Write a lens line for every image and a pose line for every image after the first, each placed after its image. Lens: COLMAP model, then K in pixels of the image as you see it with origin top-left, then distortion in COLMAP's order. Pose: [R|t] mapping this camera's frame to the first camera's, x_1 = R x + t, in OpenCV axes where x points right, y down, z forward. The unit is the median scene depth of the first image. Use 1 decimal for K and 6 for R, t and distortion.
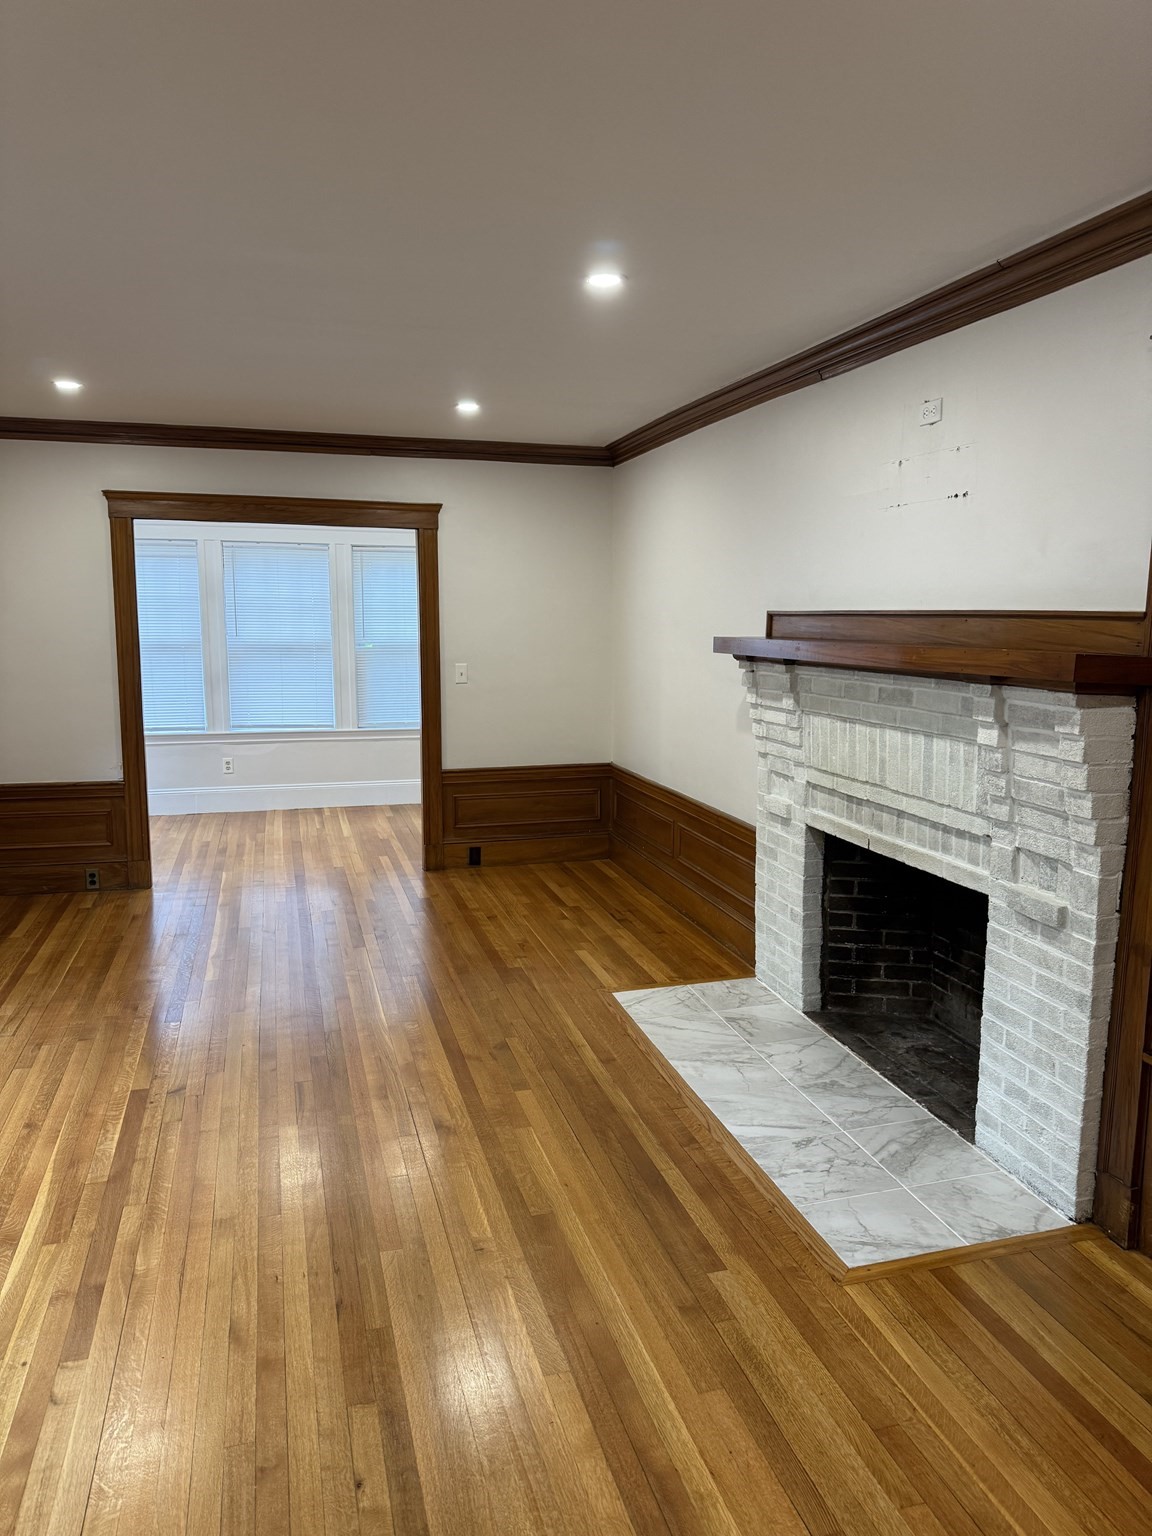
lens RADIAL K [[1087.9, 0, 576.0], [0, 1087.9, 768.0], [0, 0, 1]] dist [0.180239, -0.307177]
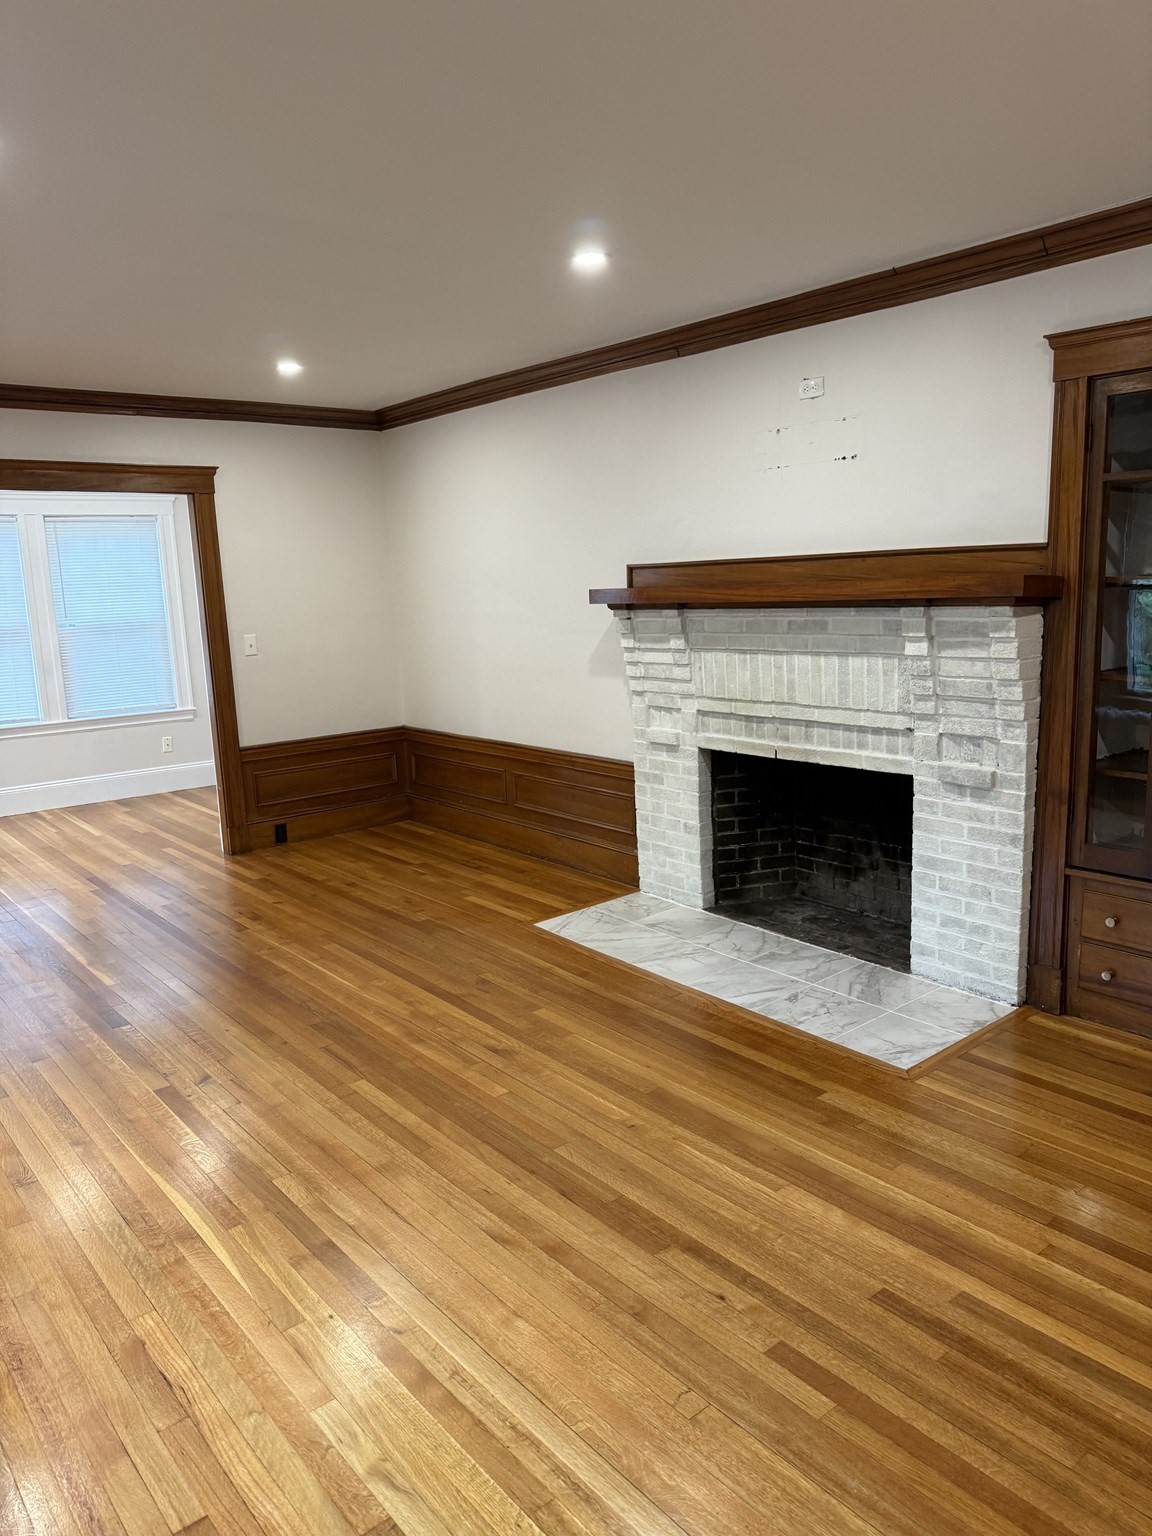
lens RADIAL K [[1087.9, 0, 576.0], [0, 1087.9, 768.0], [0, 0, 1]] dist [0.180239, -0.307177]
pose [[0.915857, -0.108551, 0.386553, -0.410781], [0.099425, 0.994090, 0.043590, 0.011405], [-0.389000, -0.001489, 0.921237, -0.012196]]
